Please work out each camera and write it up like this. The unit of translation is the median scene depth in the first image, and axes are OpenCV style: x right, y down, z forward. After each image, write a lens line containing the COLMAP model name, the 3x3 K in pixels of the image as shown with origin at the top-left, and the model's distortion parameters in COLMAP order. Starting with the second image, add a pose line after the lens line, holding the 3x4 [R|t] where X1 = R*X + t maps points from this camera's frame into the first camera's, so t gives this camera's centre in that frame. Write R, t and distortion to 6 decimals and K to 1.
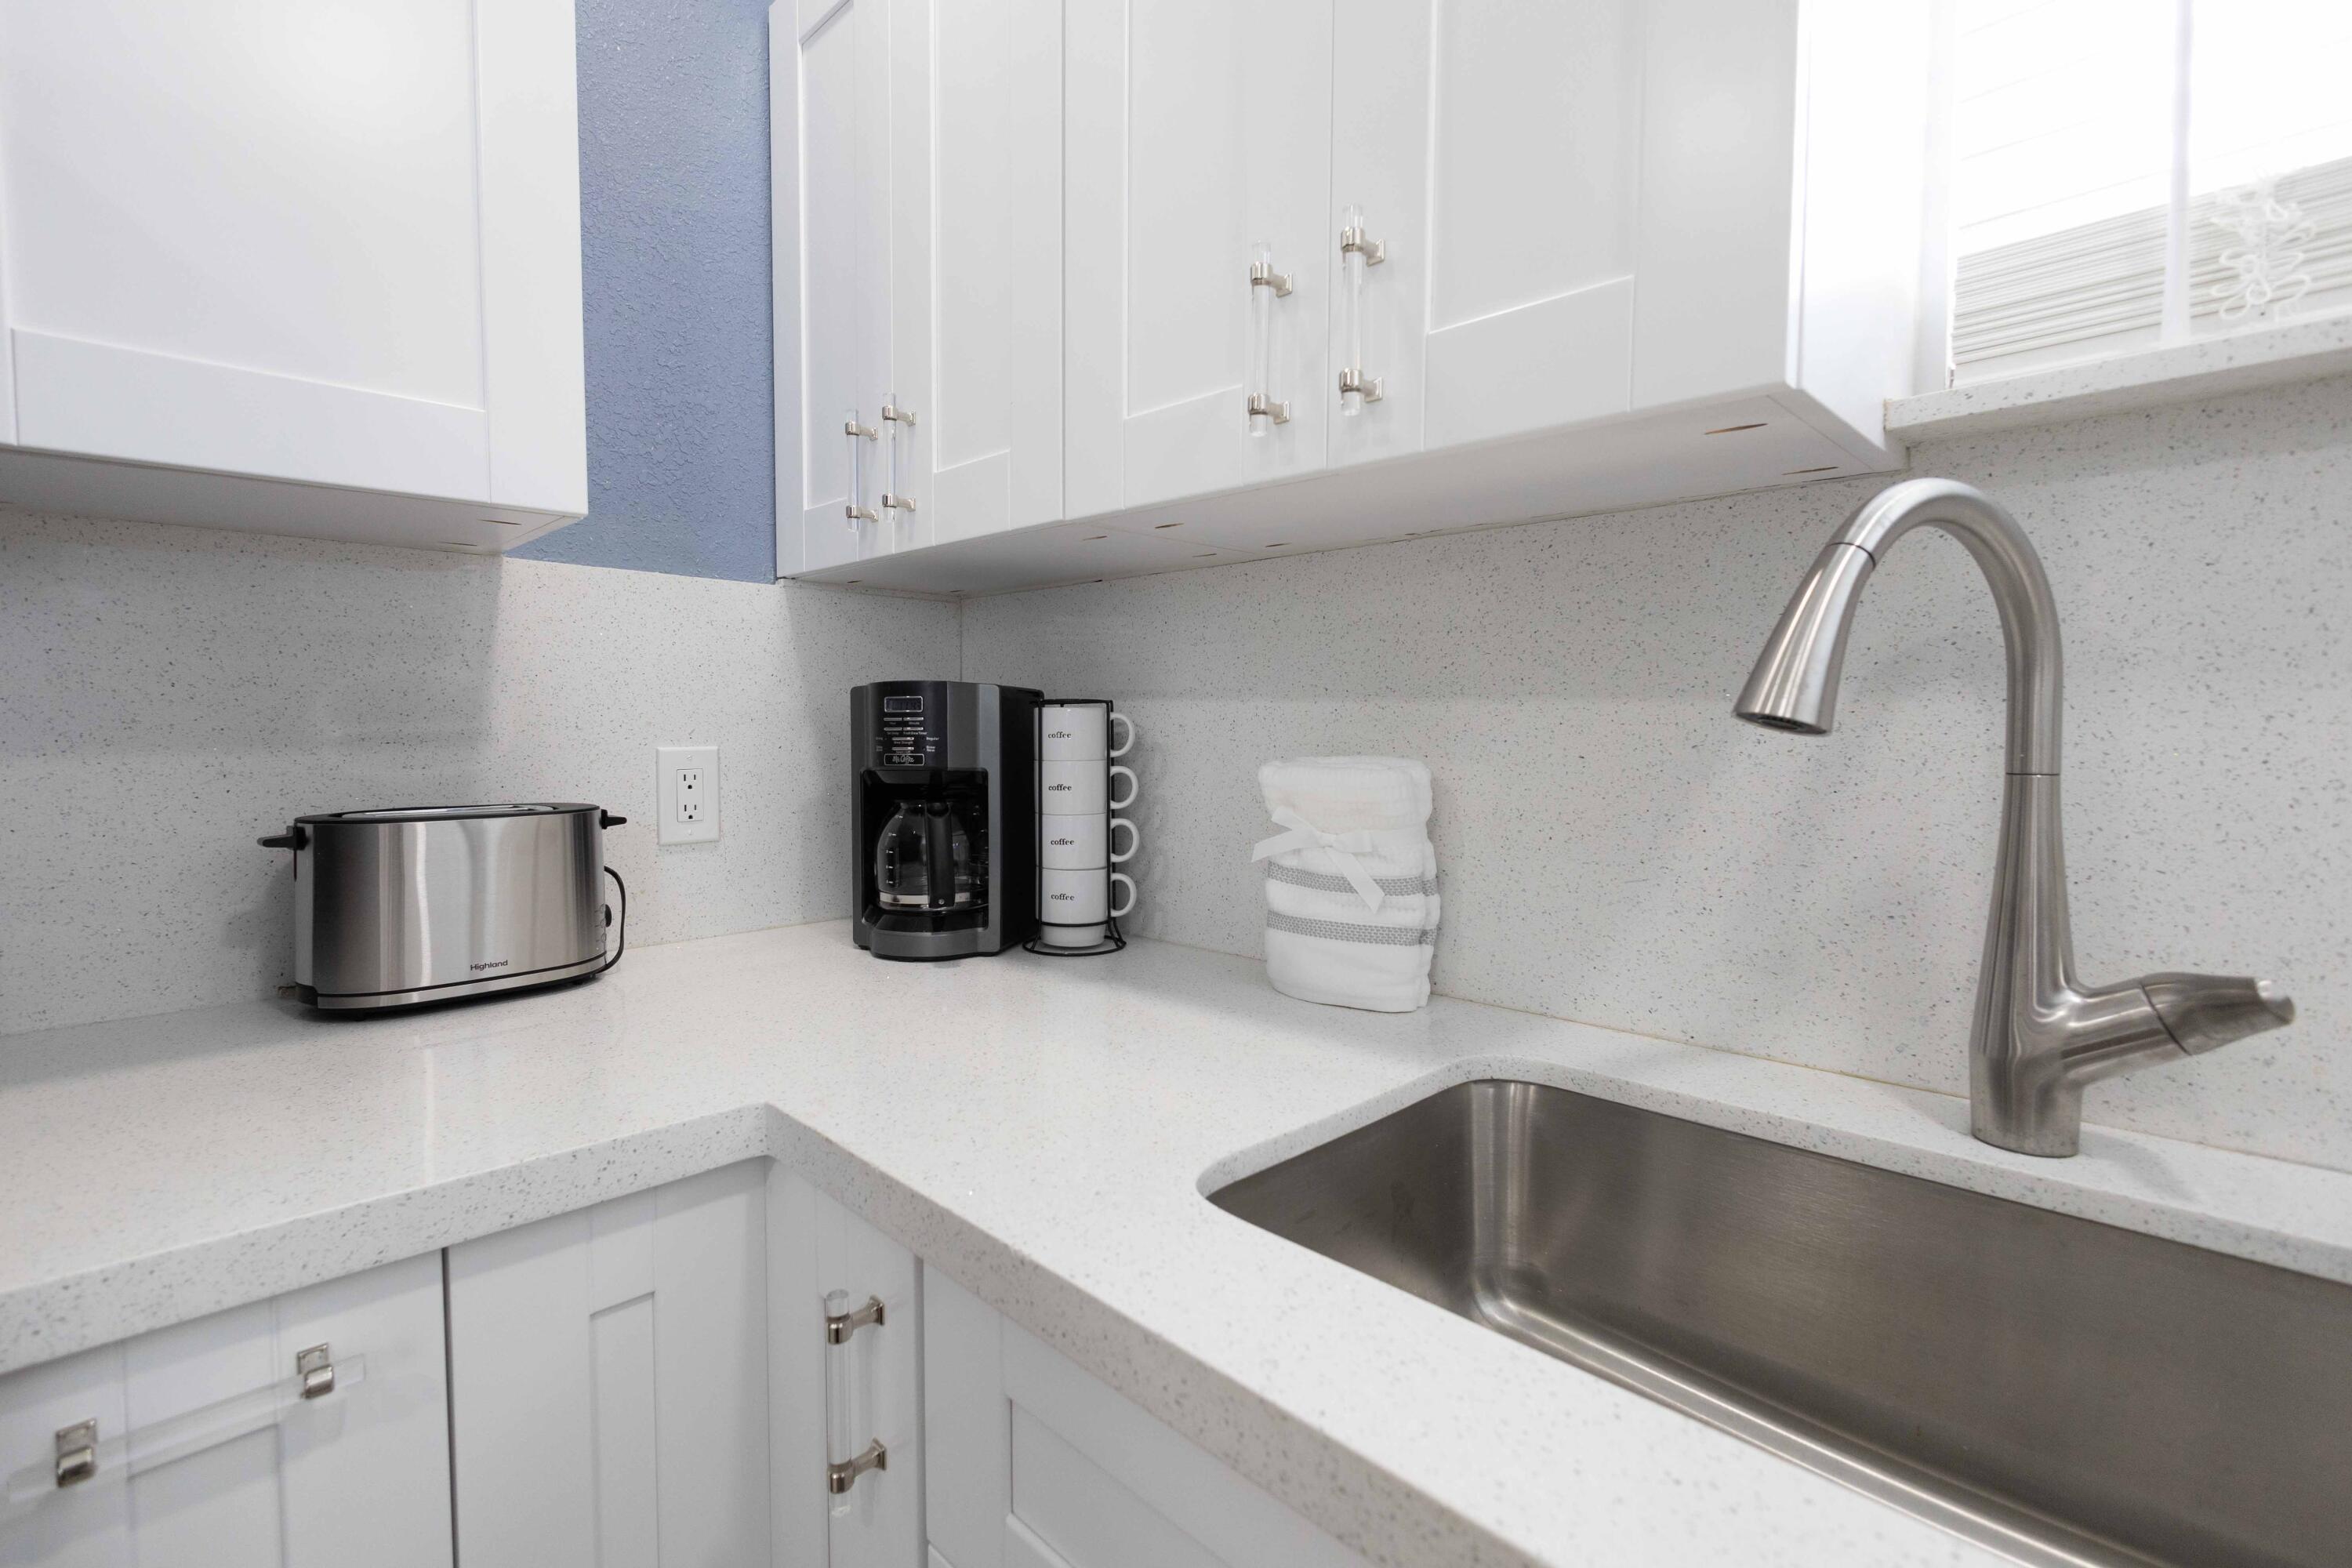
lens RADIAL K [[1020.0, 0, 1139.7], [0, 1020.0, 774.5], [0, 0, 1]] dist [-0.011768, 0.001296]
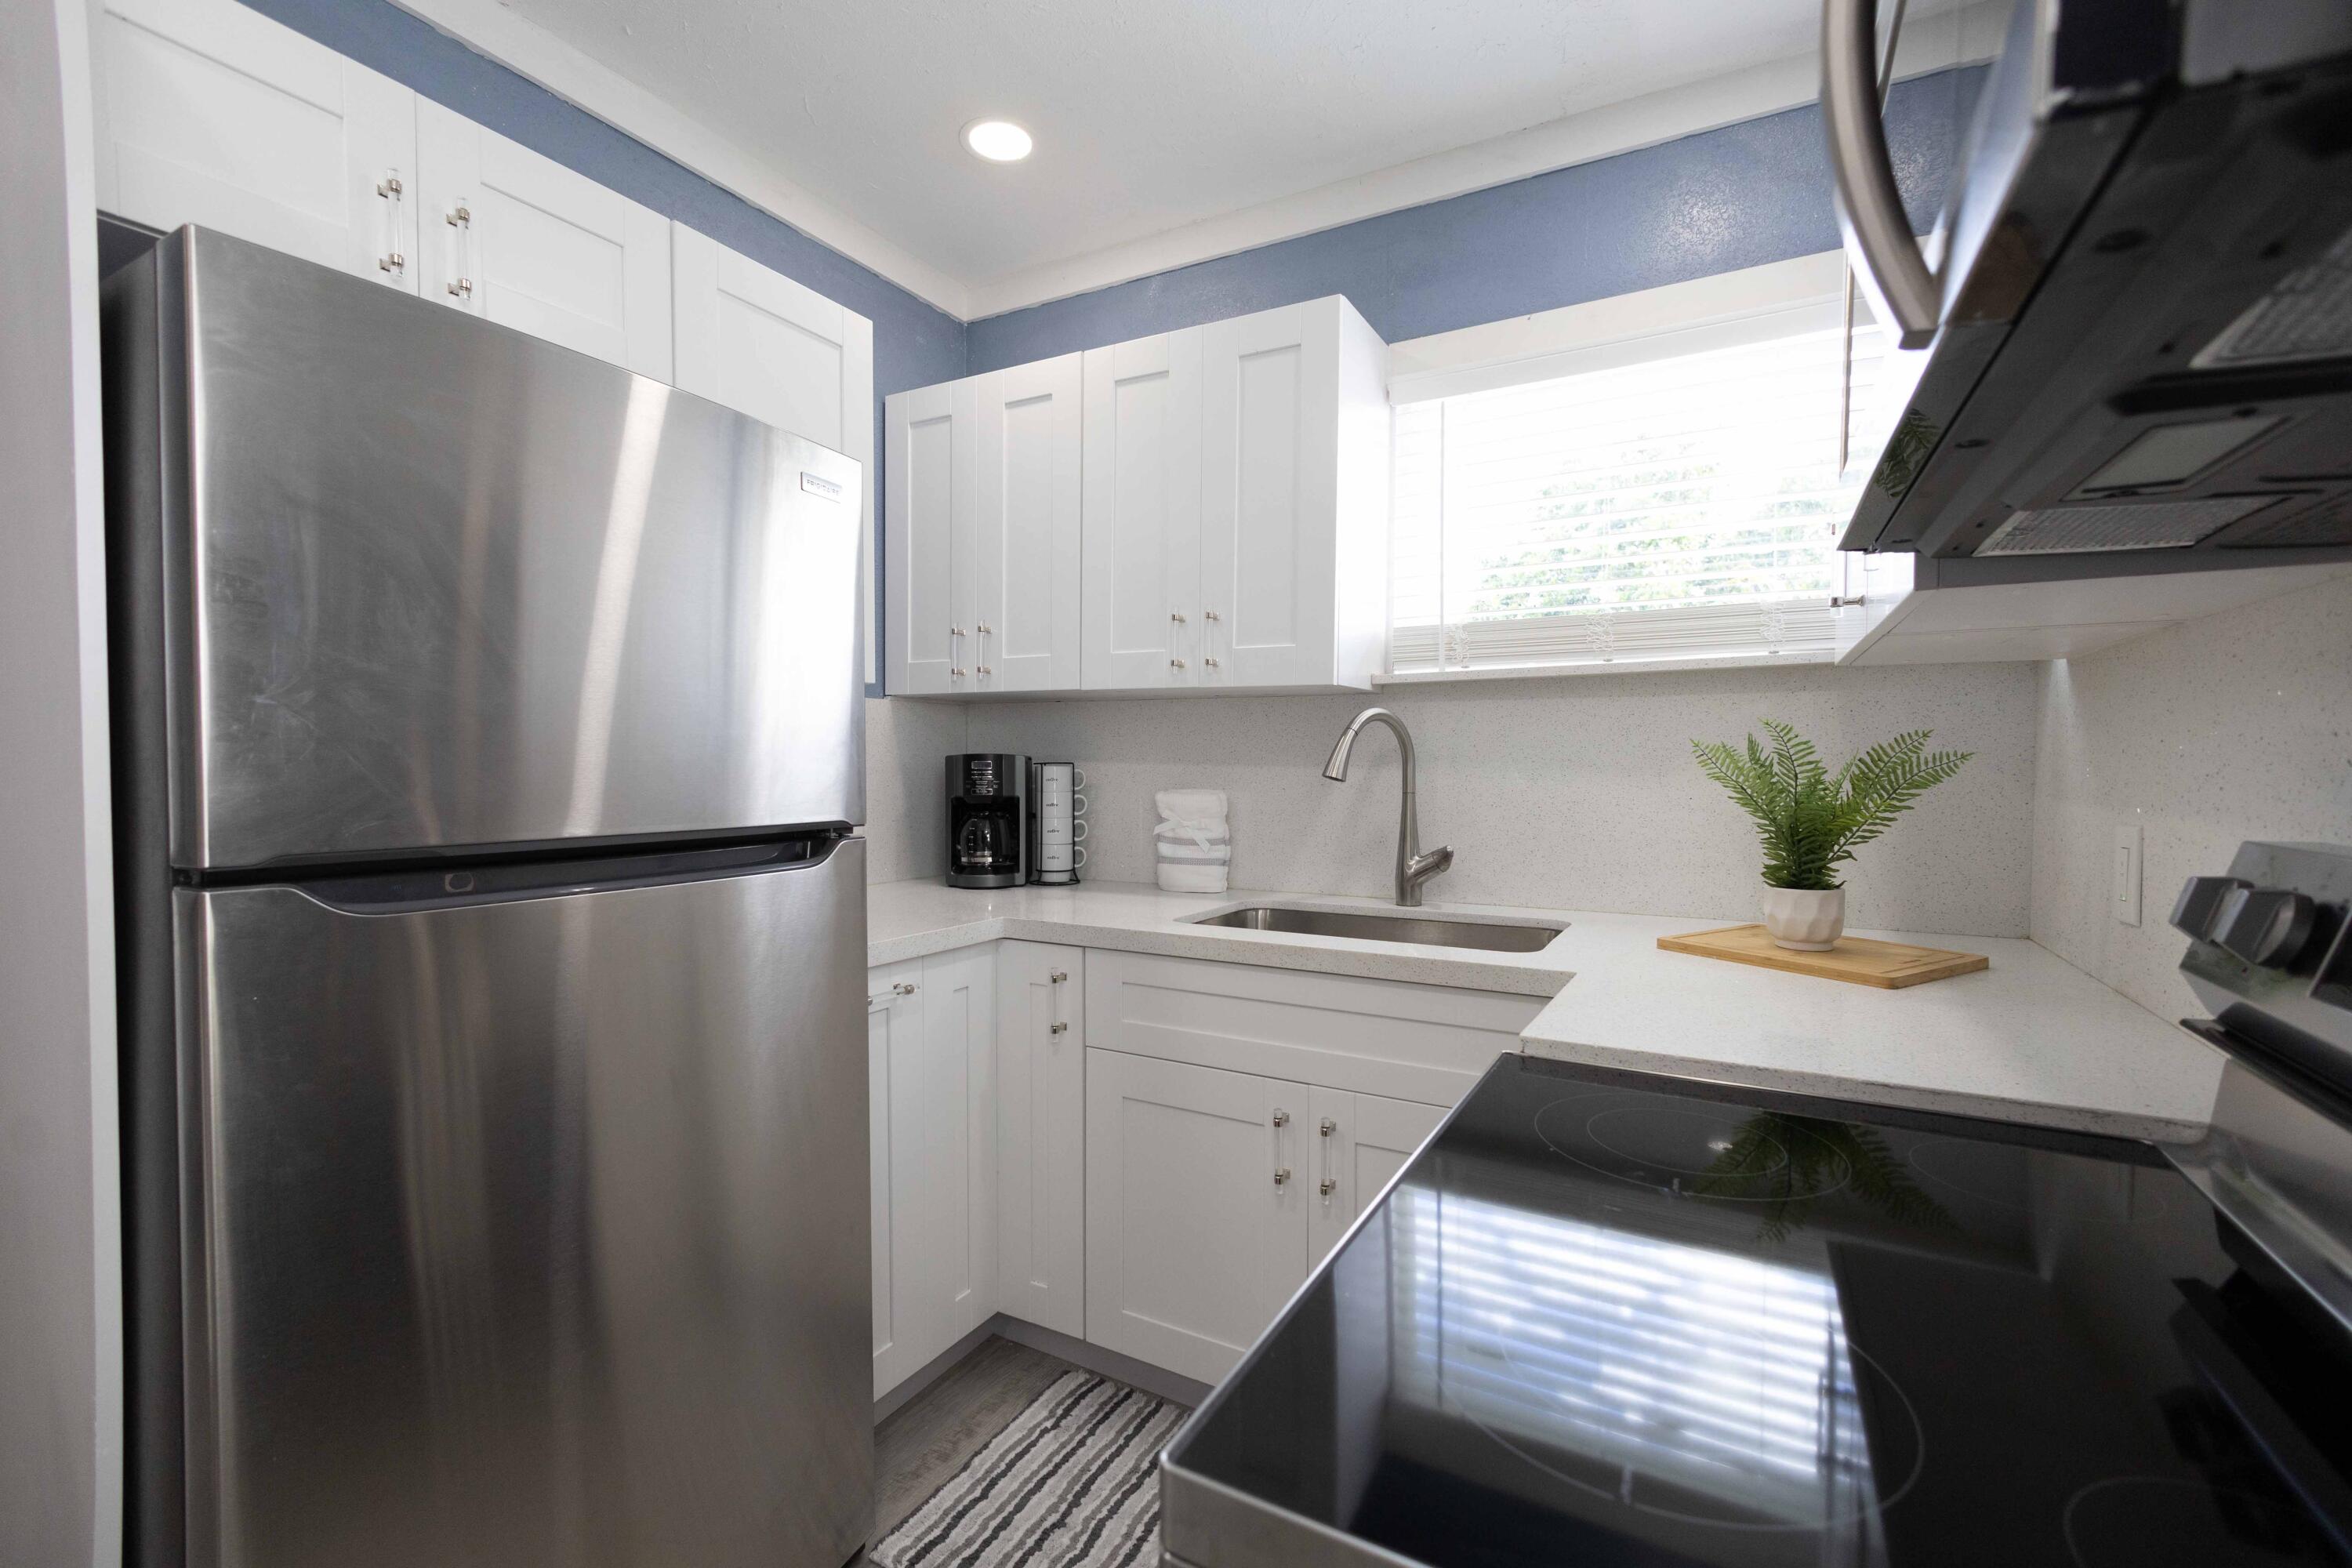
lens RADIAL K [[1020.0, 0, 1174.8], [0, 1020.0, 782.3], [0, 0, 1]] dist [-0.011768, 0.001296]
pose [[0.956646, -0.000632, 0.291254, -0.517619], [0.009271, 0.999557, -0.028283, 0.032395], [-0.291107, 0.029757, 0.956228, -1.236491]]
